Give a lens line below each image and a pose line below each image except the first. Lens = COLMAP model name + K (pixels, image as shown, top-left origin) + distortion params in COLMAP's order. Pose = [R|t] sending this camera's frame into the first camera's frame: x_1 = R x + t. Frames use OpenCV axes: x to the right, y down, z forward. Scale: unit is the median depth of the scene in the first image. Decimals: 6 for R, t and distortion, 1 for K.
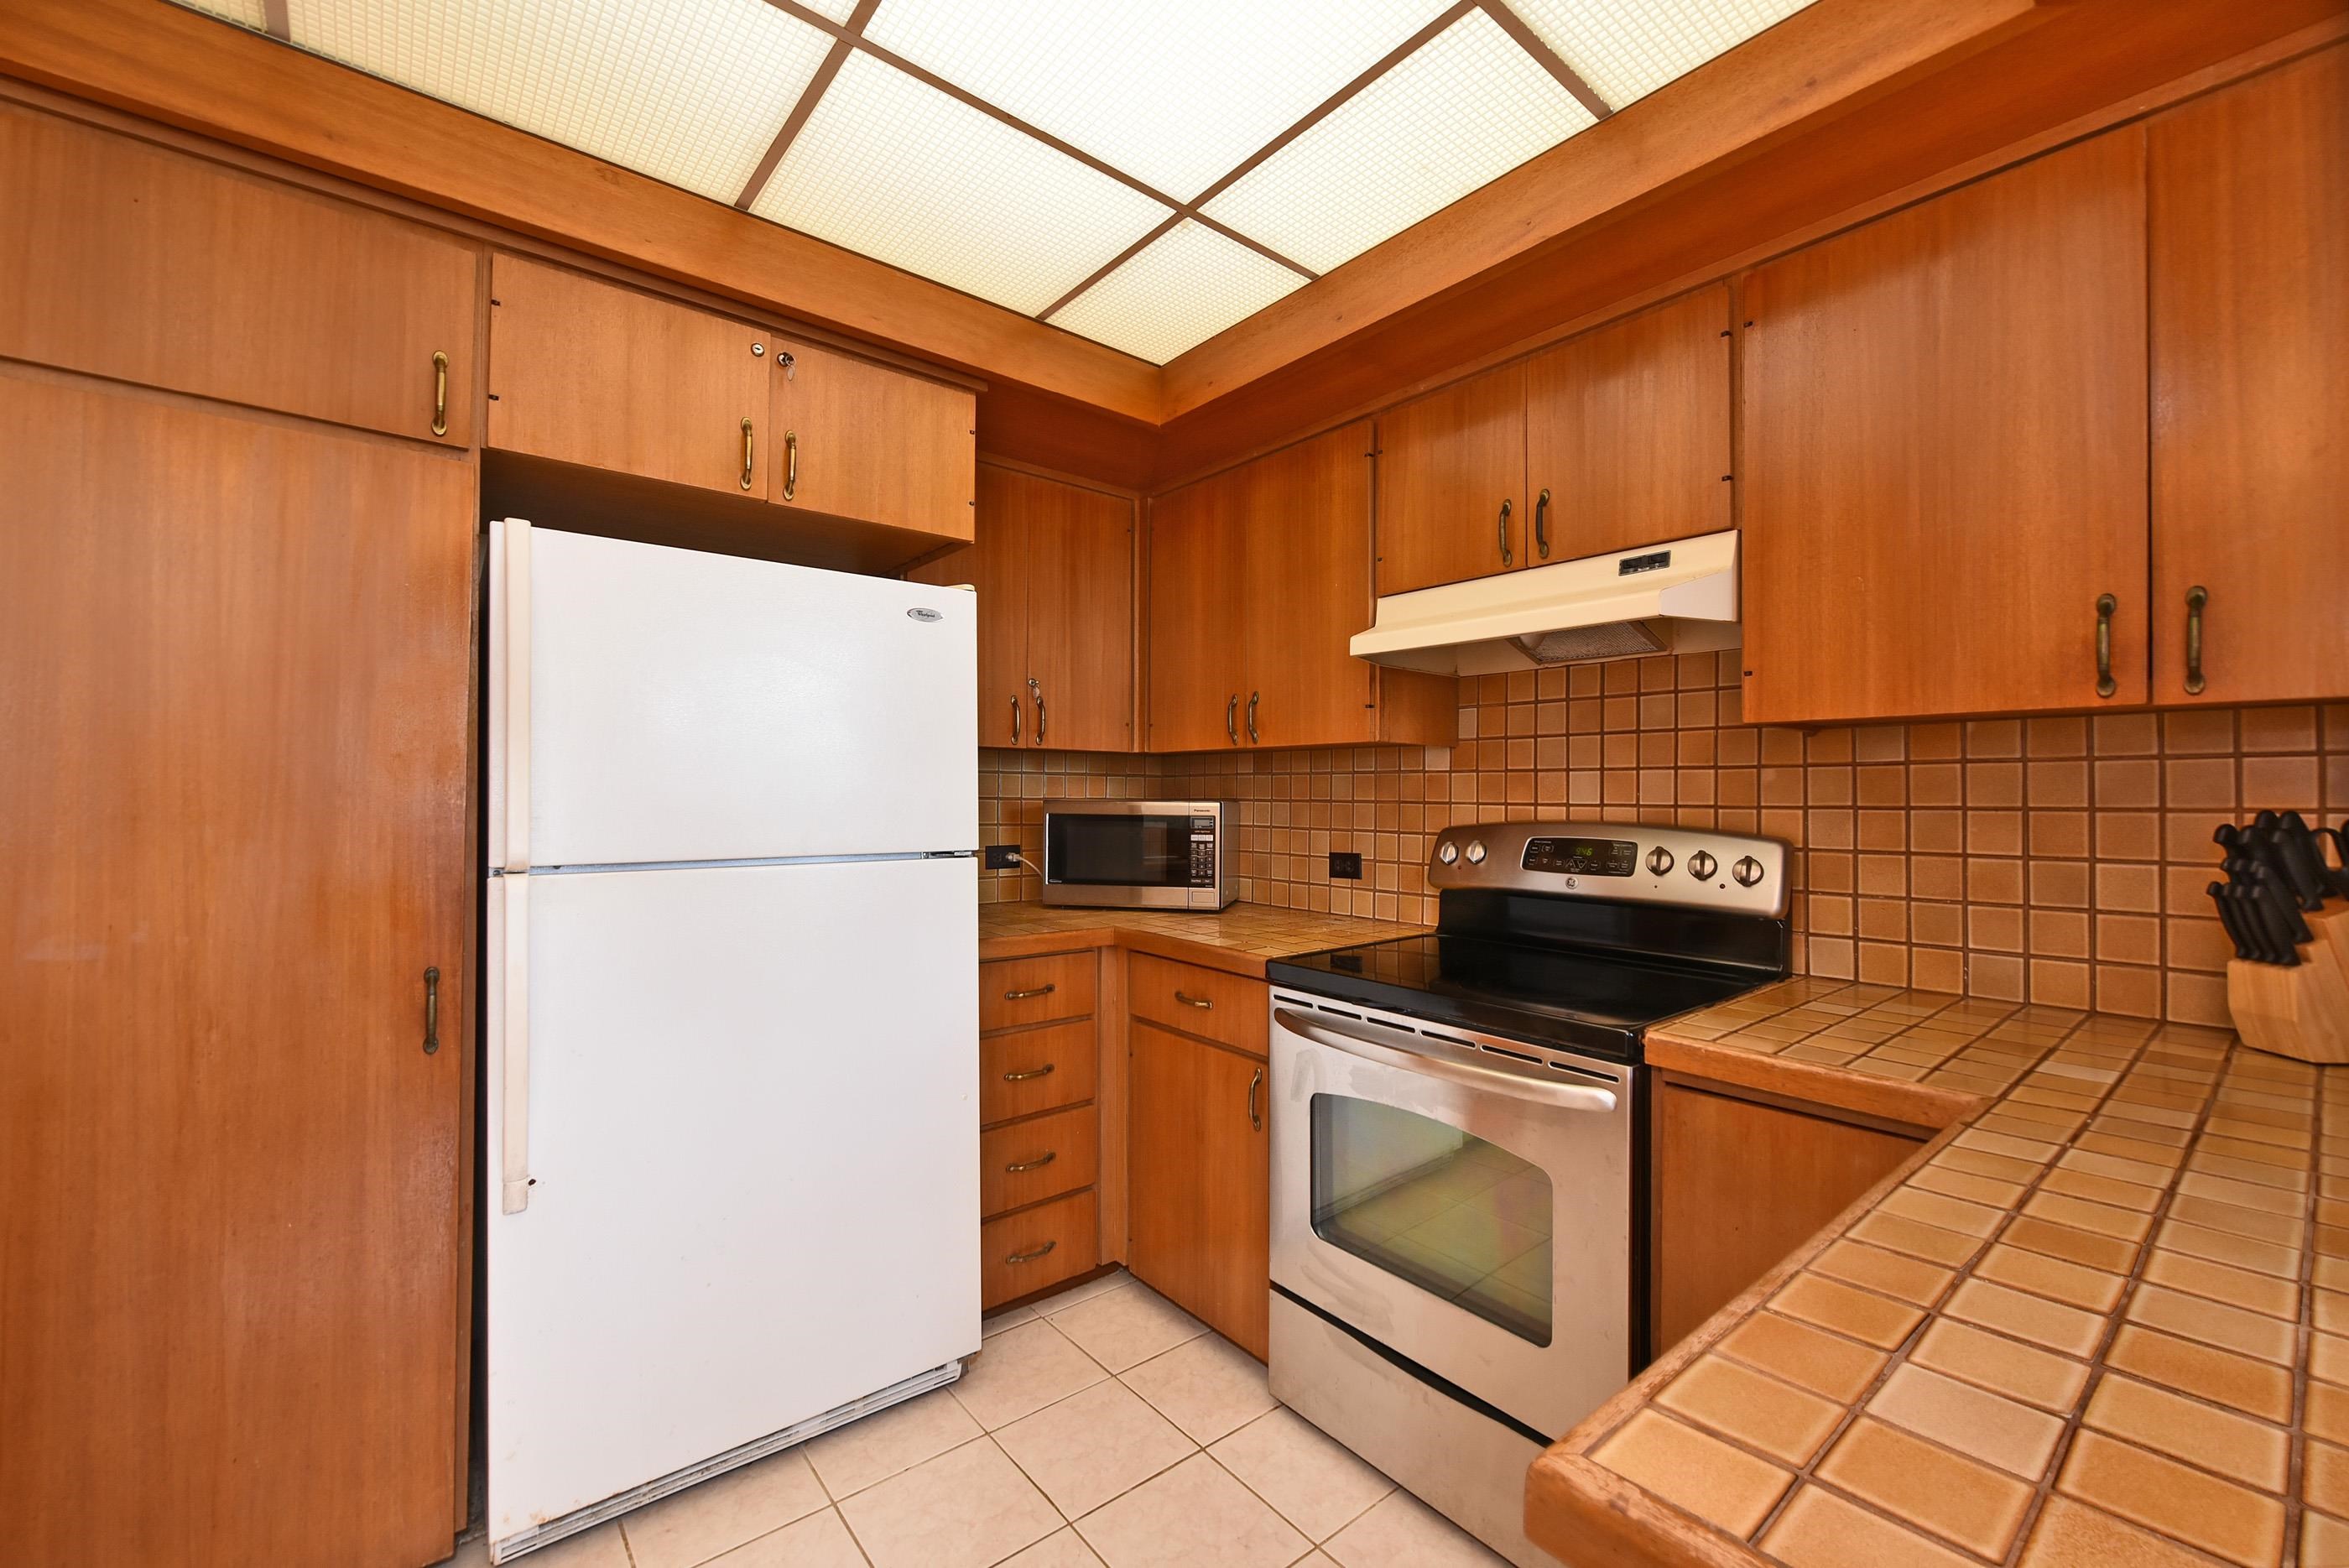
lens RADIAL K [[963.3, 0, 1244.3], [0, 963.3, 800.9], [0, 0, 1]] dist [-0.008353, -0.000112]
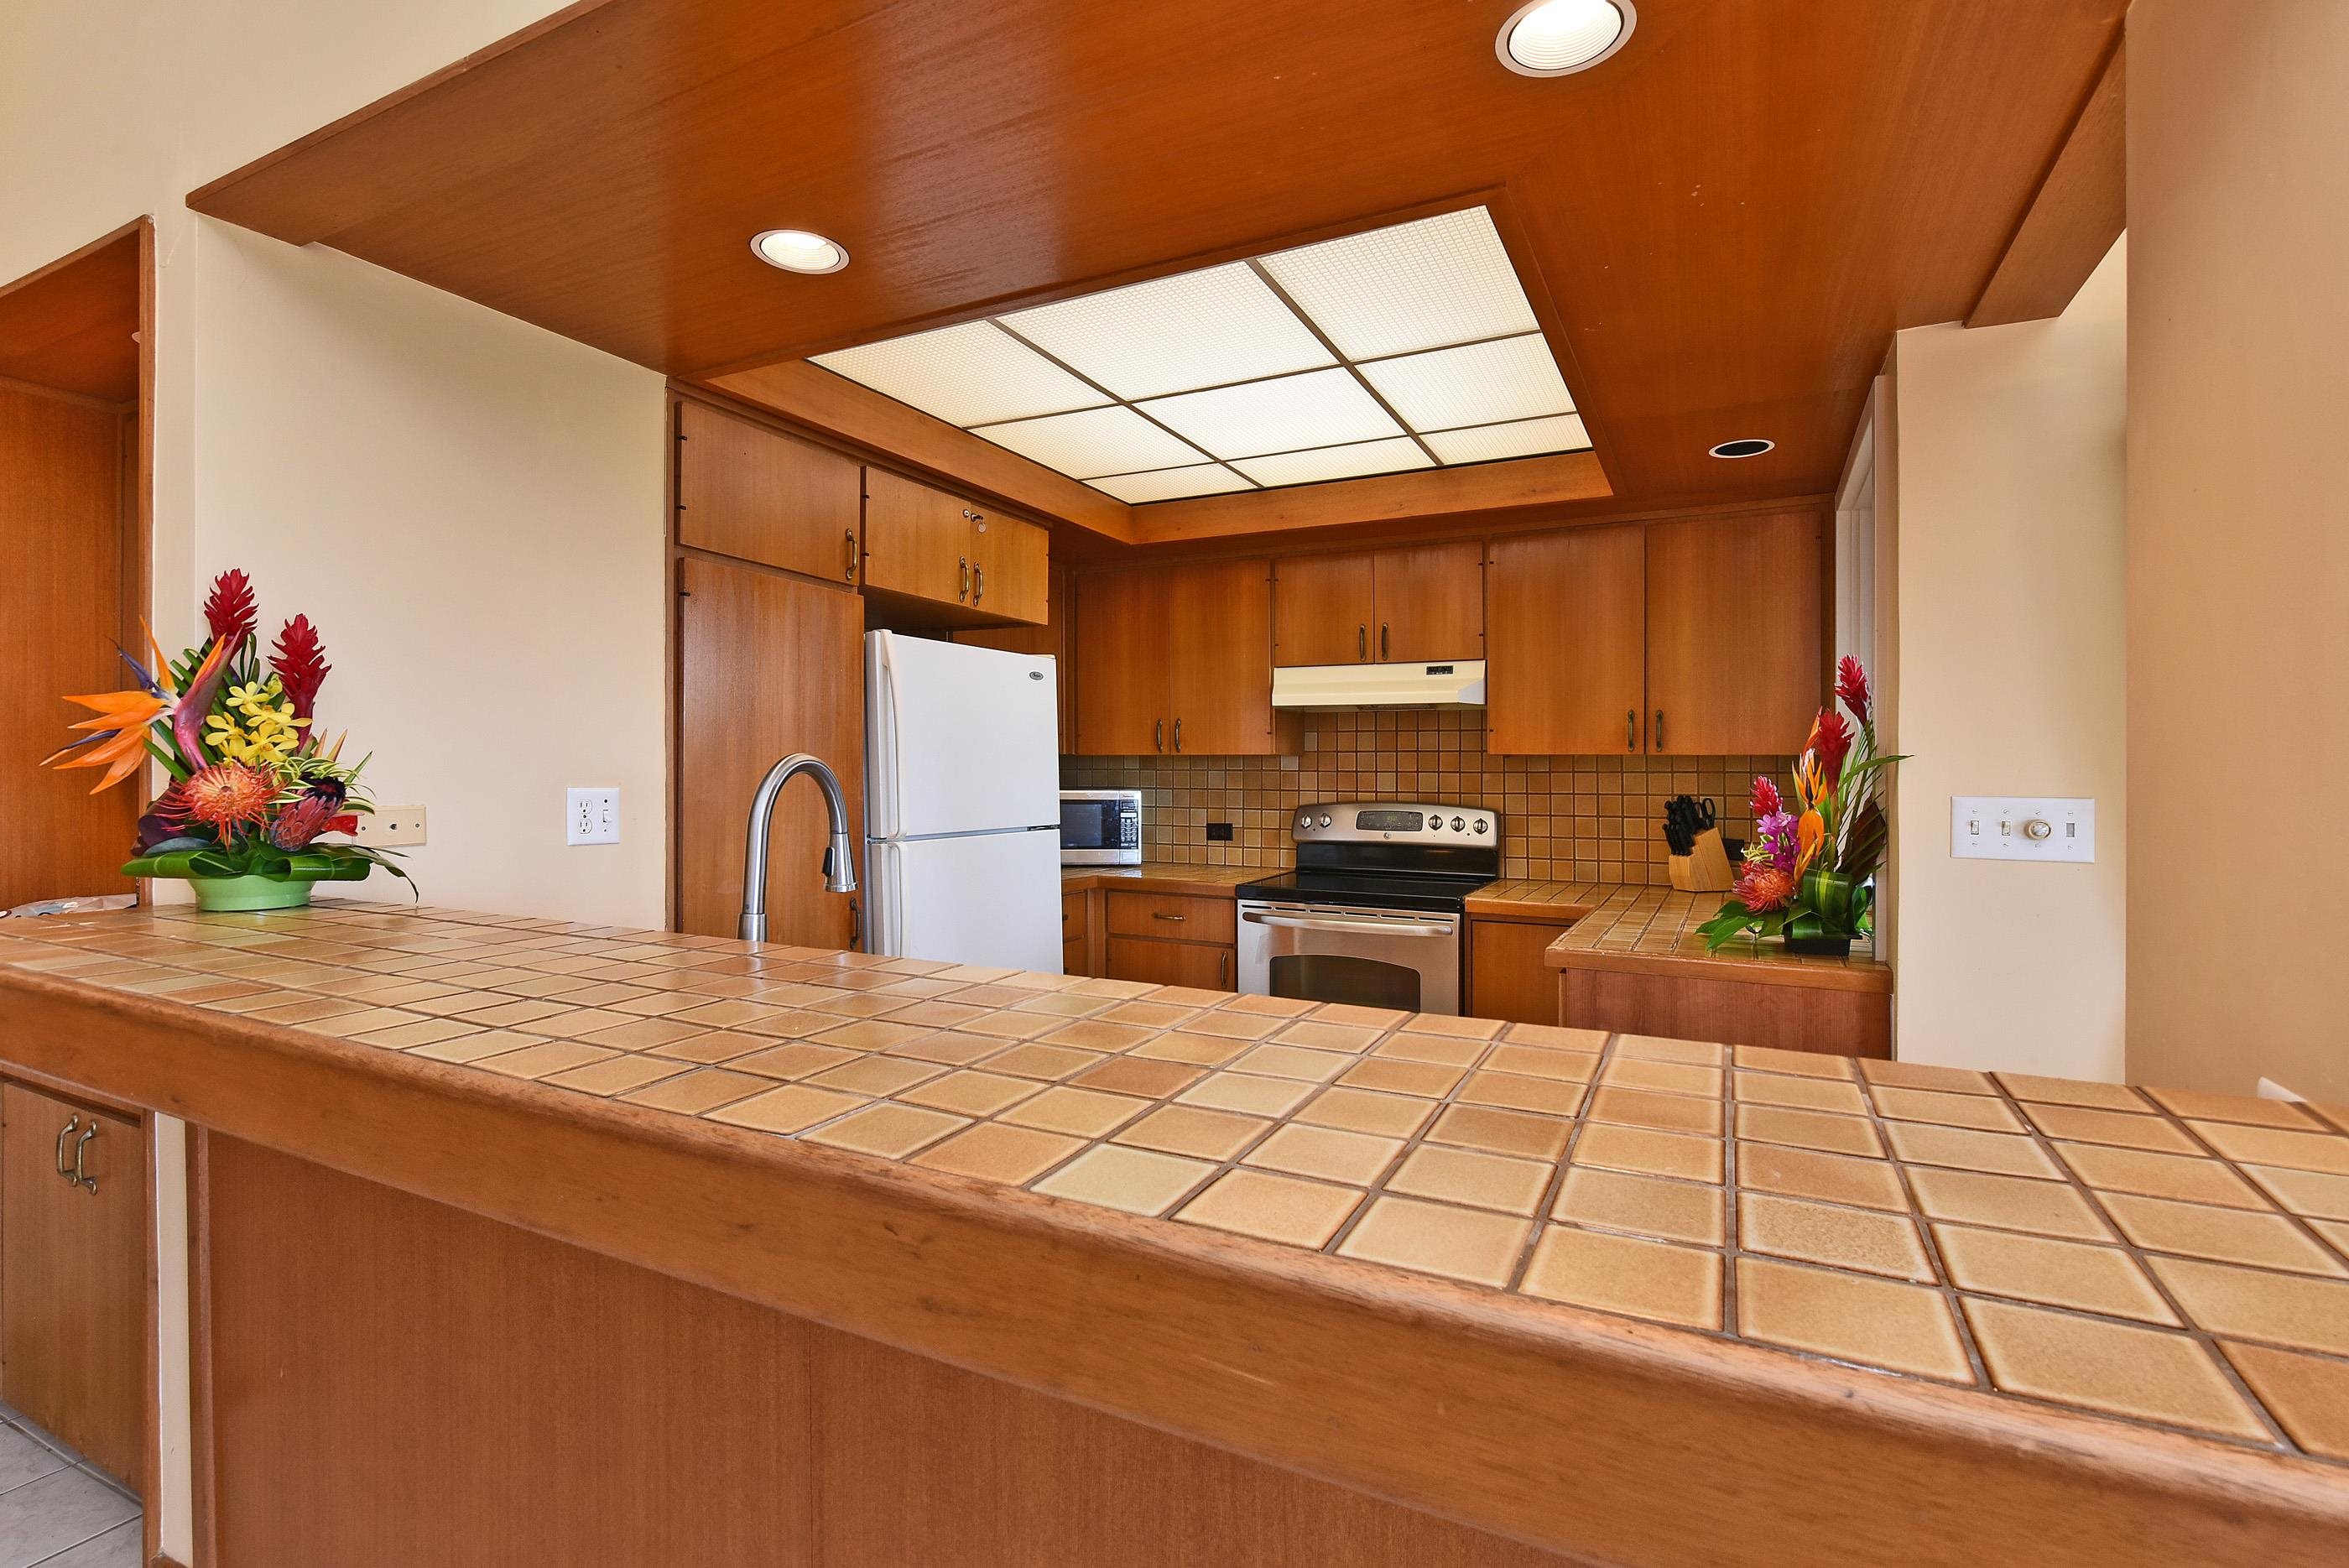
lens RADIAL K [[1122.3, 0, 1174.5], [0, 1122.3, 784.0], [0, 0, 1]] dist [0.001444, 0.000131]
pose [[0.927806, -0.006829, 0.373000, -0.862928], [0.003332, 0.999944, 0.010018, -0.035946], [-0.373047, -0.008051, 0.927777, -0.847407]]
